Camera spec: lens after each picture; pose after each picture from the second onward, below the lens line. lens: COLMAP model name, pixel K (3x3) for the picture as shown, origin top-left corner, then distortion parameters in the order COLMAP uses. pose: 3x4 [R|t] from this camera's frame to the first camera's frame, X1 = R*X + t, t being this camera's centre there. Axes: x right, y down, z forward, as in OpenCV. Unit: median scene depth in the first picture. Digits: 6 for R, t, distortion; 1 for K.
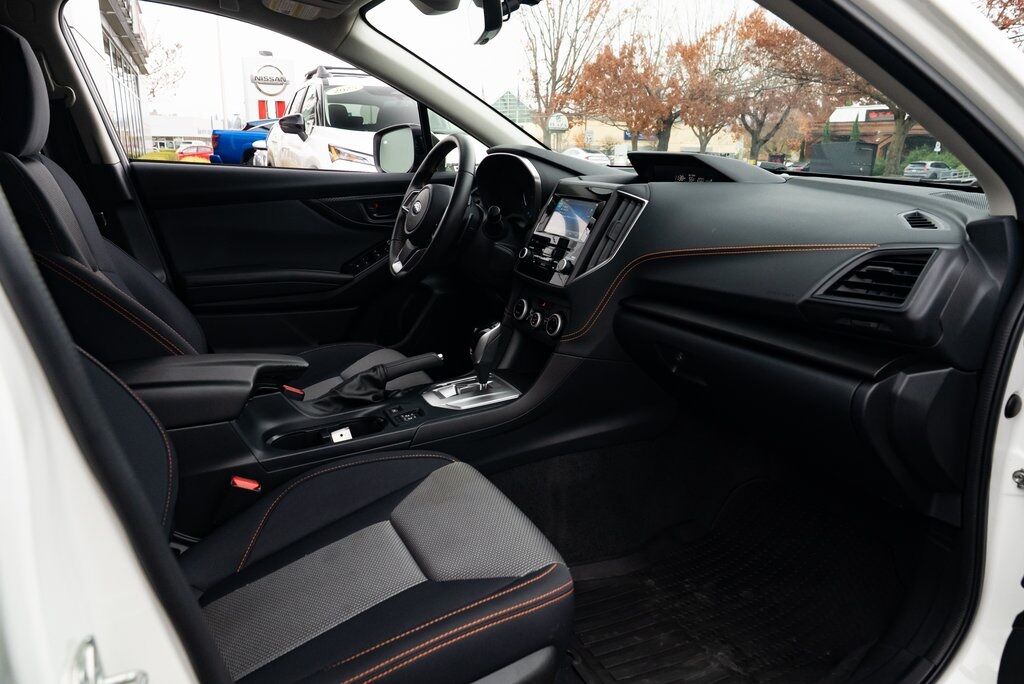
lens RADIAL K [[699.9, 0, 512.0], [0, 699.9, 342.0], [0, 0, 1]] dist [-0.033879, 0.021642]
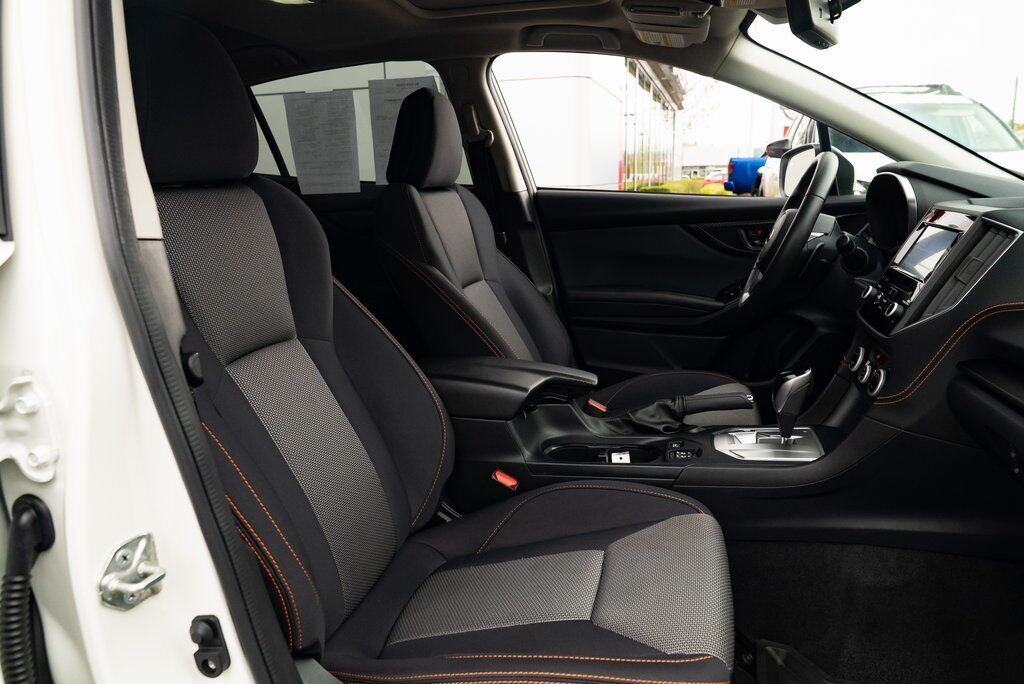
lens RADIAL K [[699.9, 0, 512.0], [0, 699.9, 342.0], [0, 0, 1]] dist [-0.033879, 0.021642]
pose [[0.754116, 0.118041, -0.646045, 0.244400], [-0.140702, 0.989912, 0.016632, -0.023943], [0.641492, 0.078357, 0.763118, 0.114130]]
